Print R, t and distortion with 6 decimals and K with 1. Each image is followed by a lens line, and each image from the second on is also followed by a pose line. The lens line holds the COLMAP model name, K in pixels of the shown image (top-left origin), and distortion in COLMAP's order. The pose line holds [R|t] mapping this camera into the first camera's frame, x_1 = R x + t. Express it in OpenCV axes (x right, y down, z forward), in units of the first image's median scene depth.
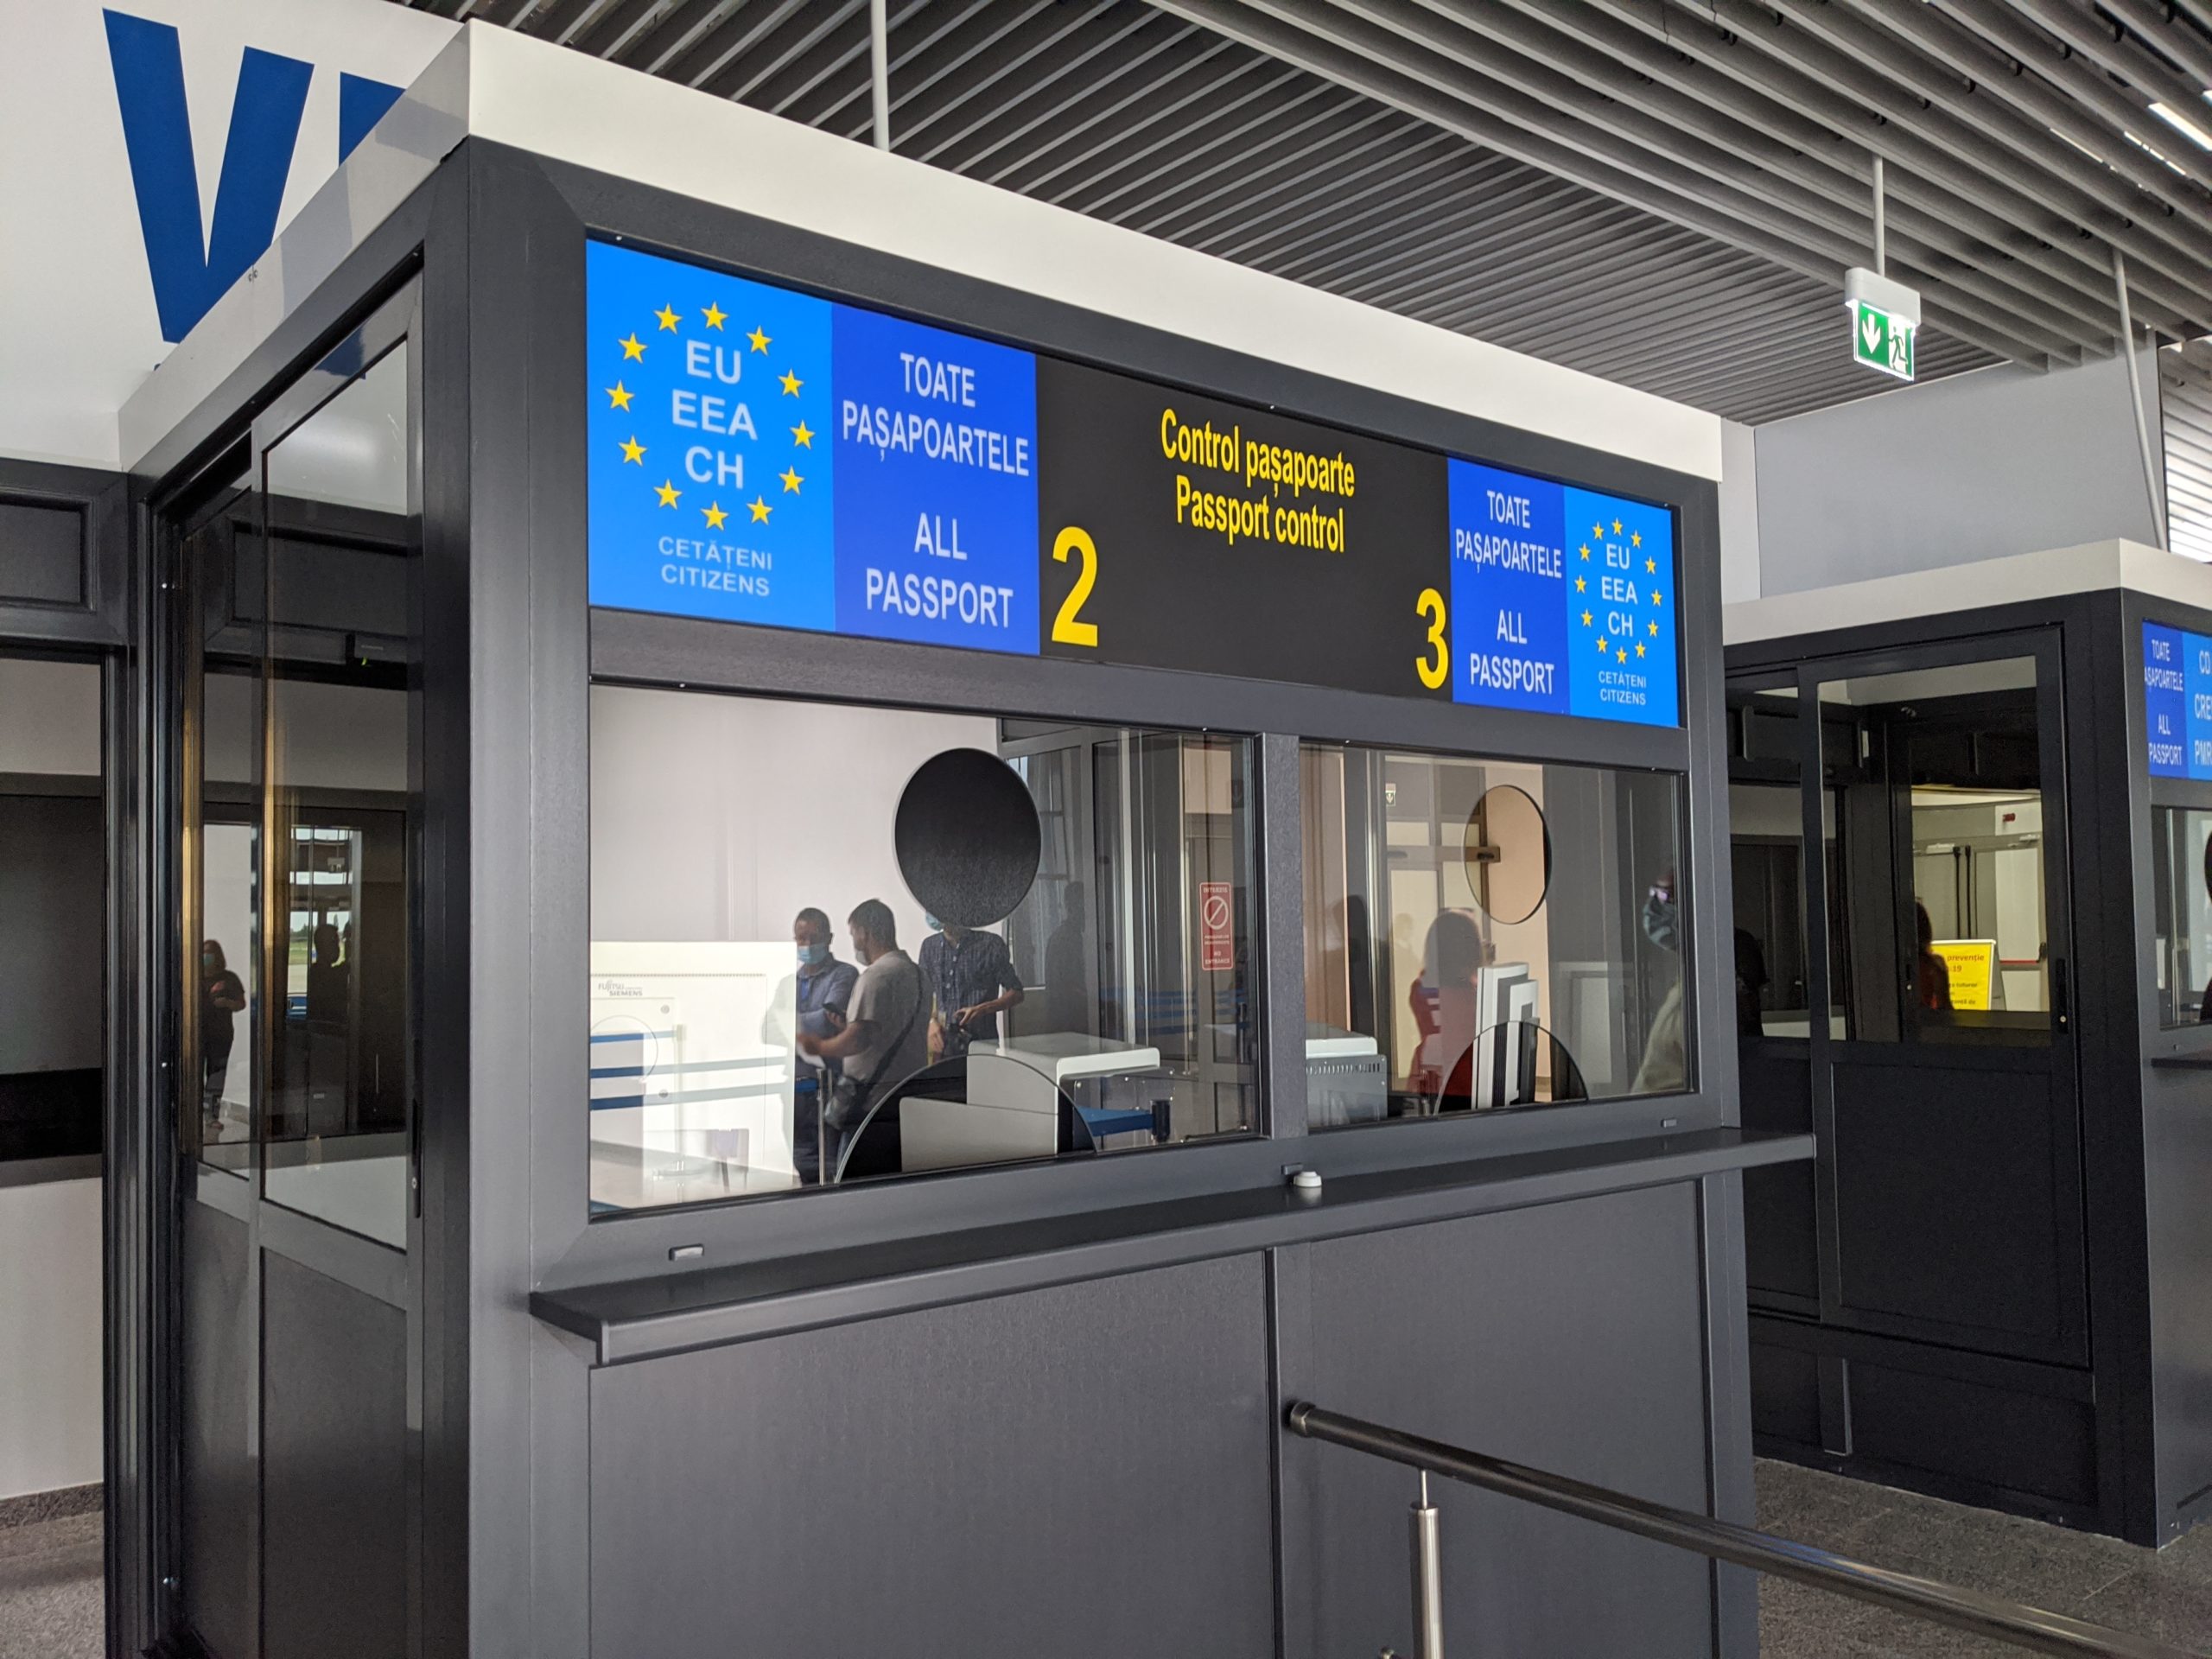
lens RADIAL K [[1753.0, 0, 1098.2], [0, 1753.0, 838.5], [0, 0, 1]] dist [0.055949, -0.085363]
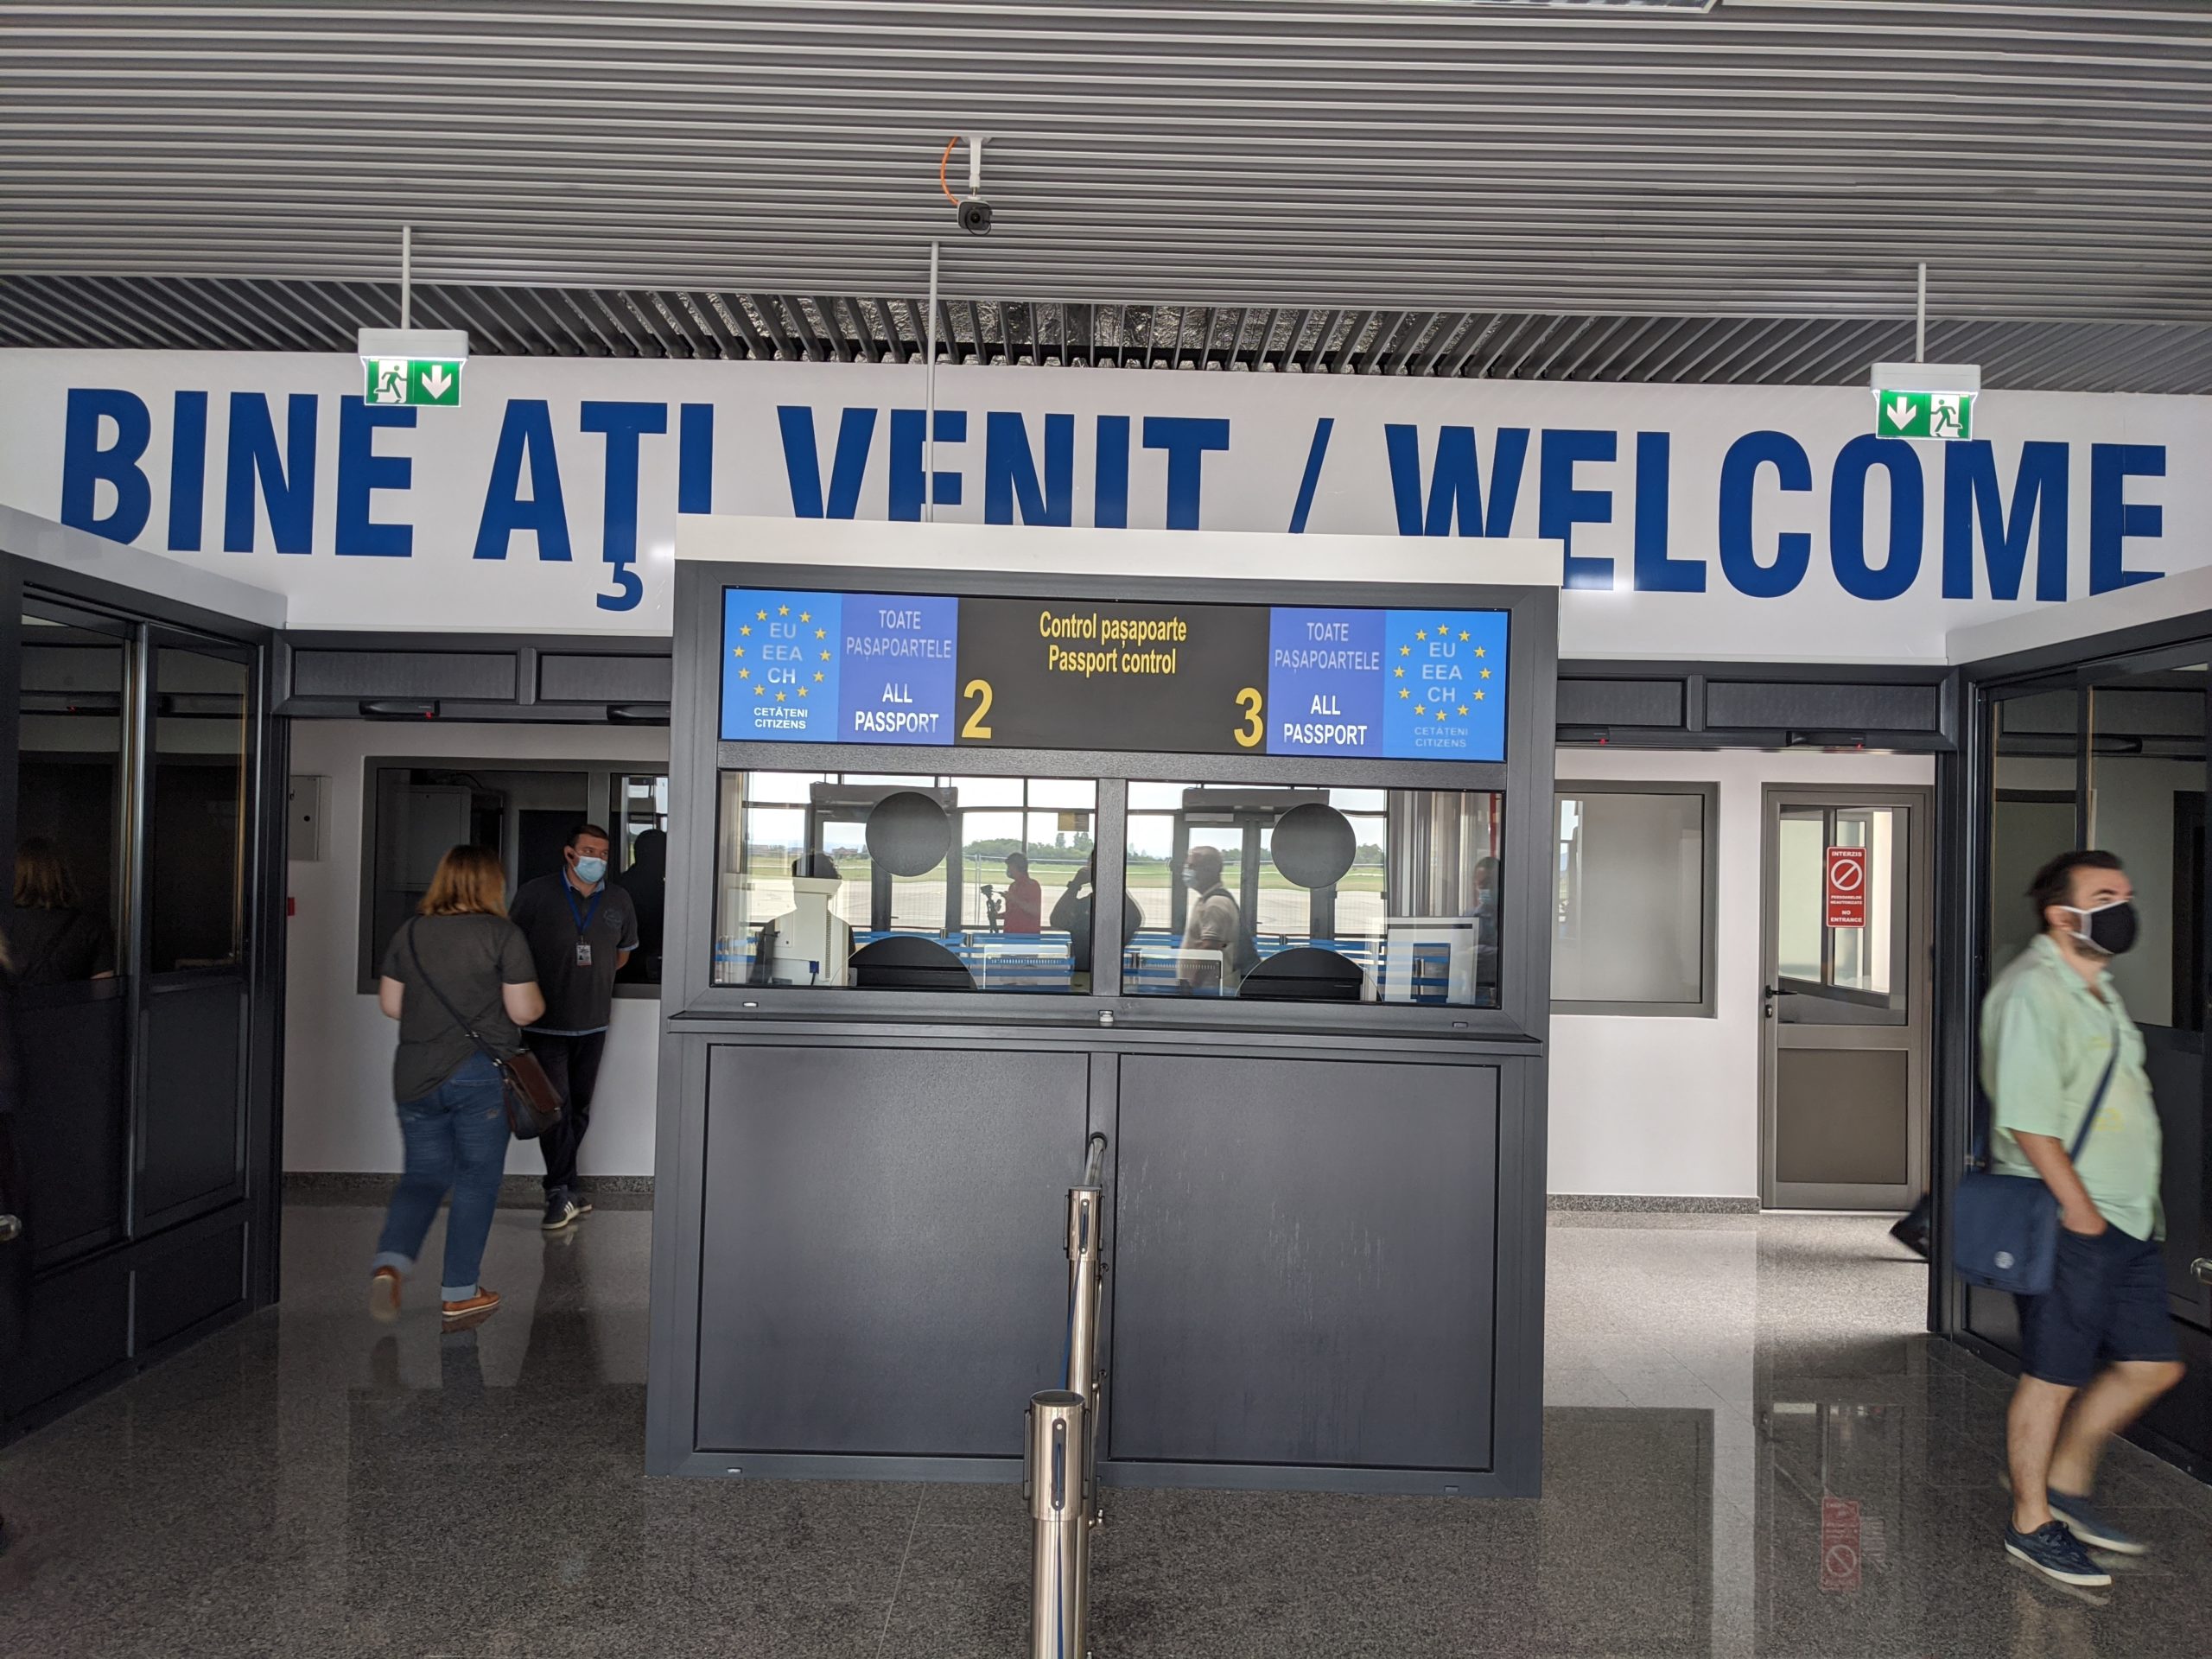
lens RADIAL K [[1753.0, 0, 1107.9], [0, 1753.0, 831.8], [0, 0, 1]] dist [0.055949, -0.085363]
pose [[0.793705, 0.020397, -0.607961, 1.203073], [-0.004631, 0.999611, 0.027492, -0.052787], [0.608285, -0.019005, 0.793491, -0.463949]]
